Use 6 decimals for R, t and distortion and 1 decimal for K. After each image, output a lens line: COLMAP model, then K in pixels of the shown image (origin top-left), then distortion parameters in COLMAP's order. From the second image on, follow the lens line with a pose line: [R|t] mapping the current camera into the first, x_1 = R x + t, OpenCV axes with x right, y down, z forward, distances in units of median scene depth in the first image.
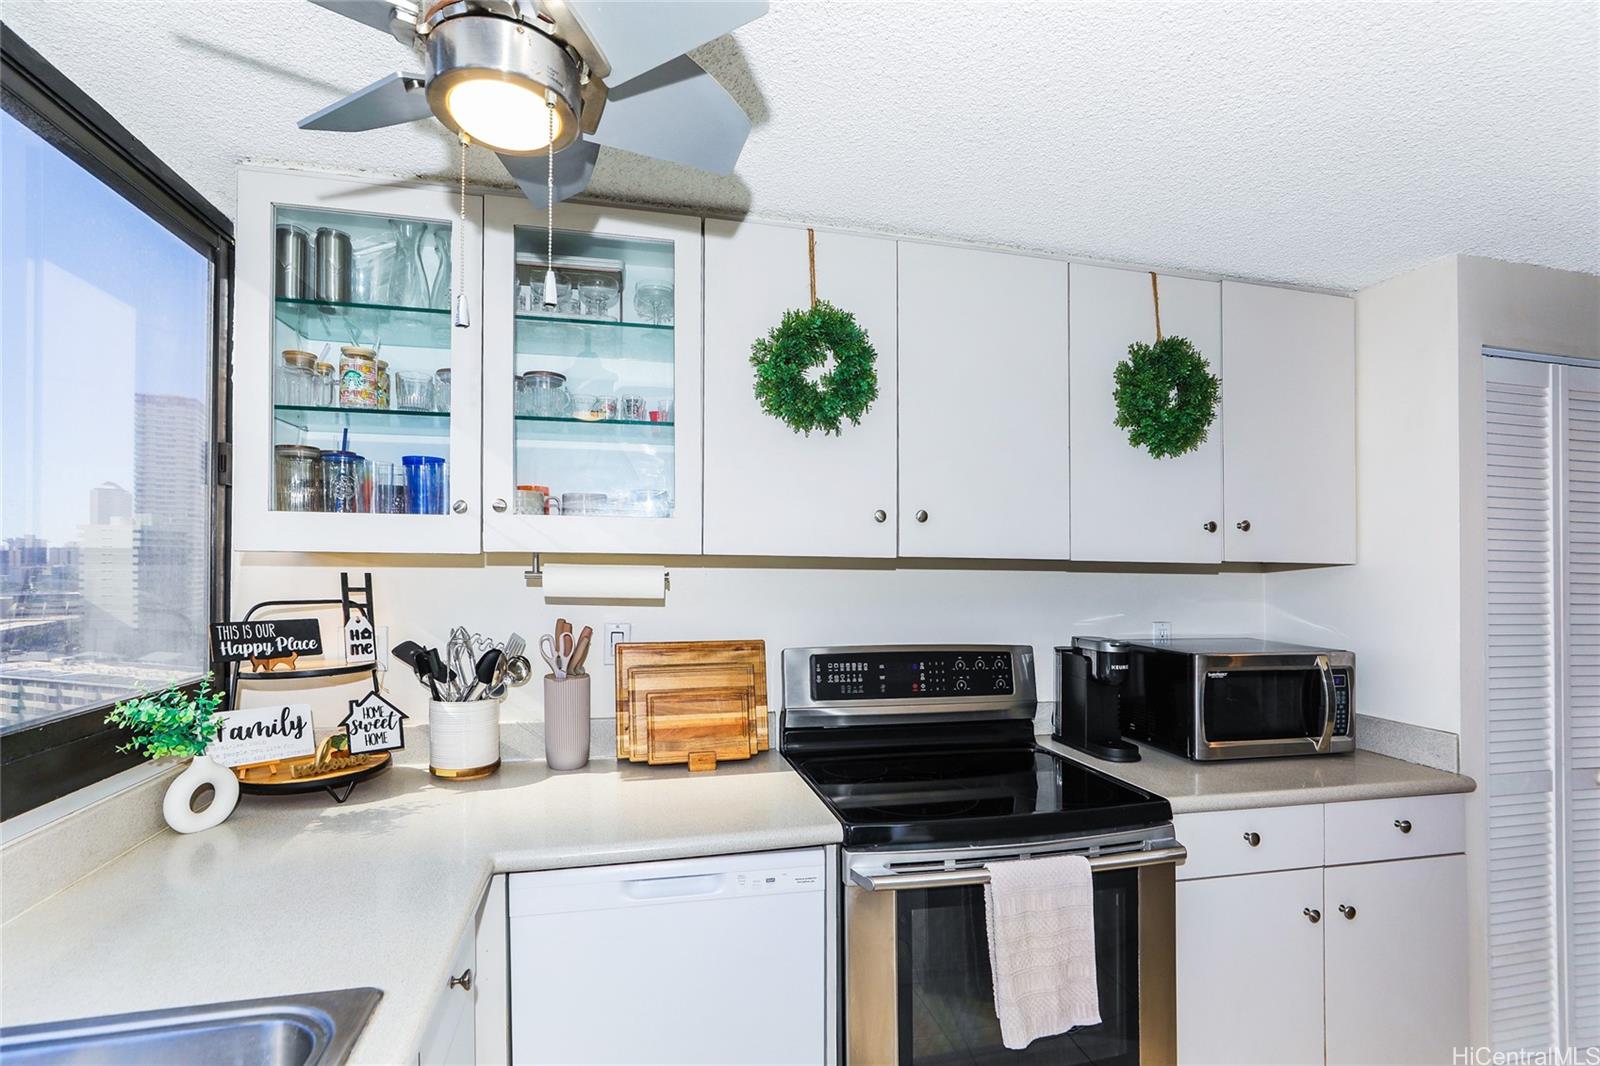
lens RADIAL K [[720.5, 0, 798.3], [0, 720.5, 568.5], [0, 0, 1]] dist [-0.001091, -0.000012]
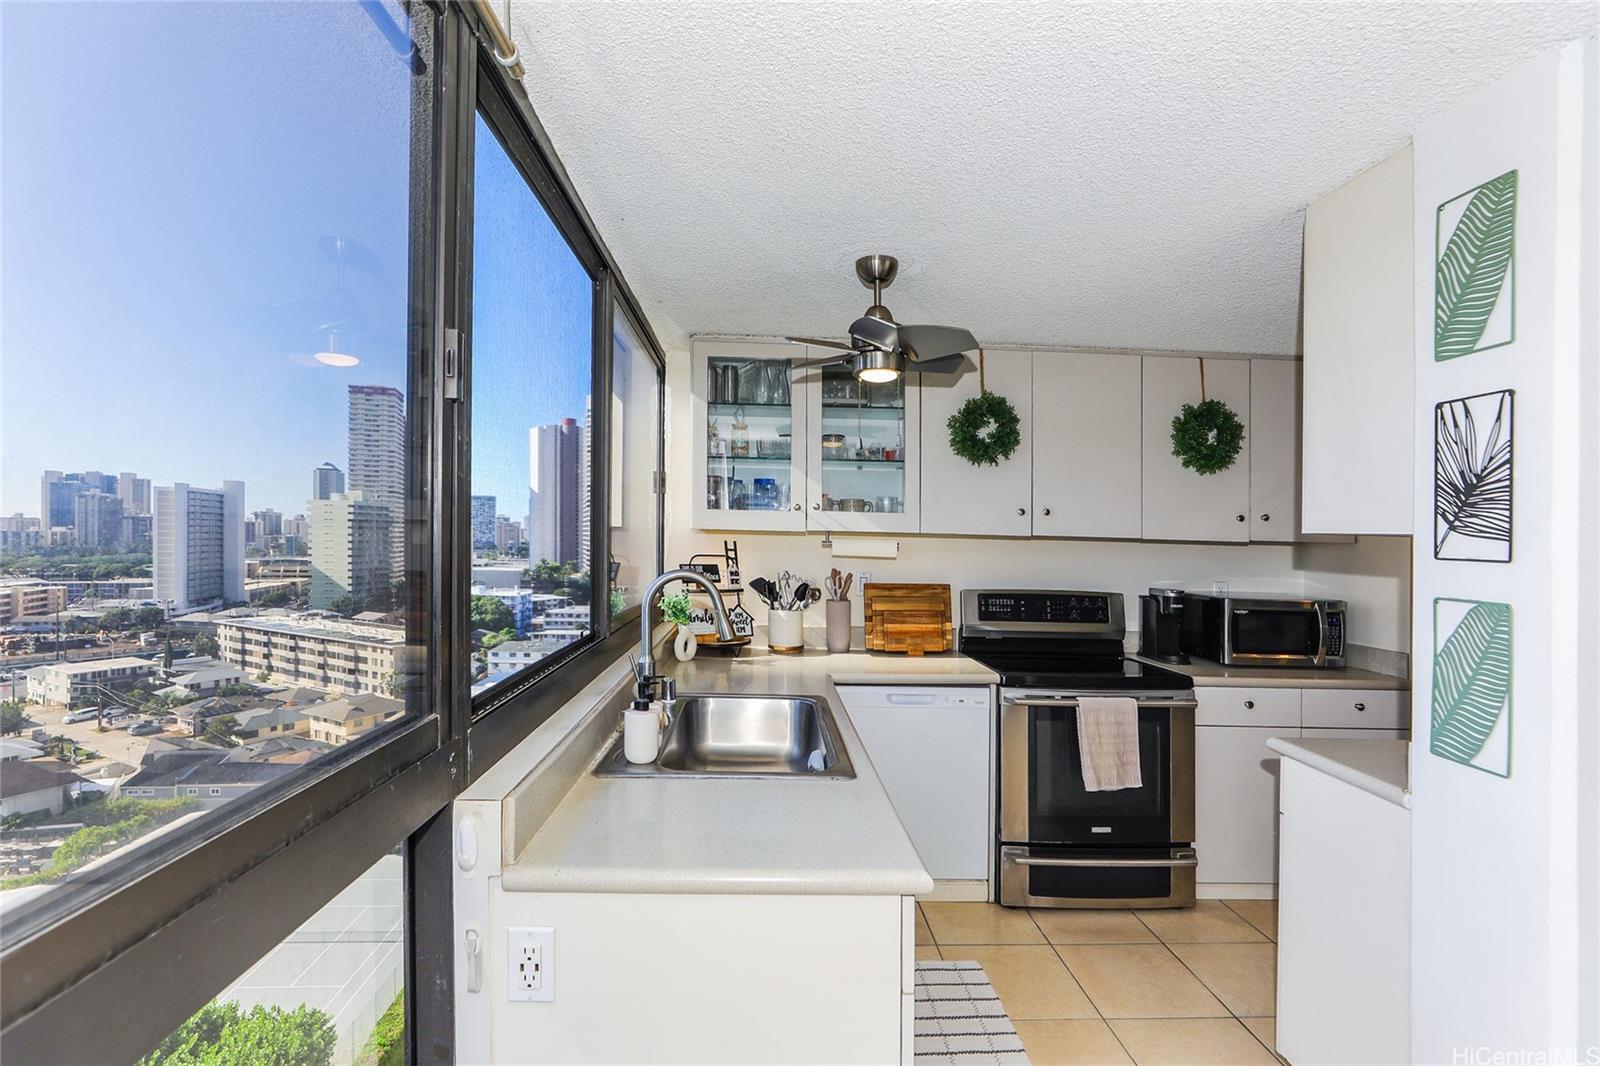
lens RADIAL K [[740.4, 0, 791.9], [0, 740.4, 548.2], [0, 0, 1]] dist [-0.022257, 0.010374]
pose [[0.980588, 0.012741, -0.195668, -0.075177], [-0.011766, 0.999912, 0.006149, 0.010619], [0.195729, -0.003727, 0.980651, -0.822309]]
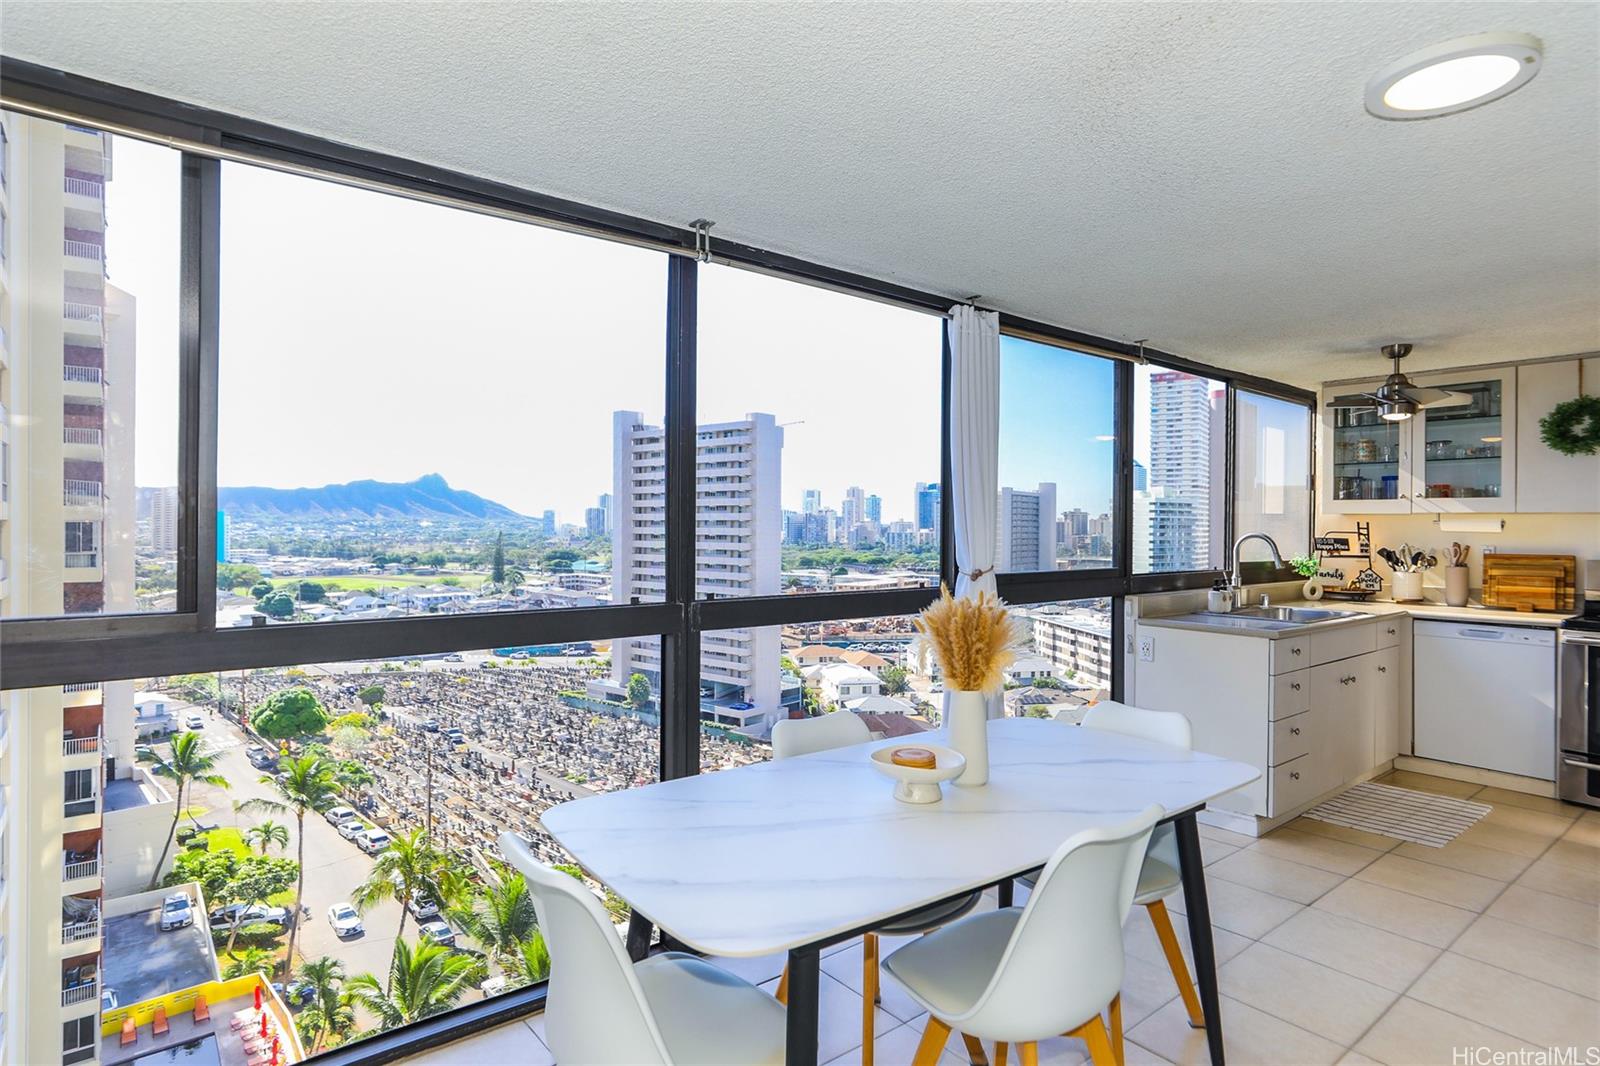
lens RADIAL K [[867.6, 0, 800.0], [0, 867.6, 533.0], [0, 0, 1]] dist [-0.003050, 0.001751]
pose [[0.431737, 0.003199, -0.901994, 1.264801], [-0.011583, 0.999931, -0.001998, 0.072974], [0.901925, 0.011310, 0.431745, -2.074033]]
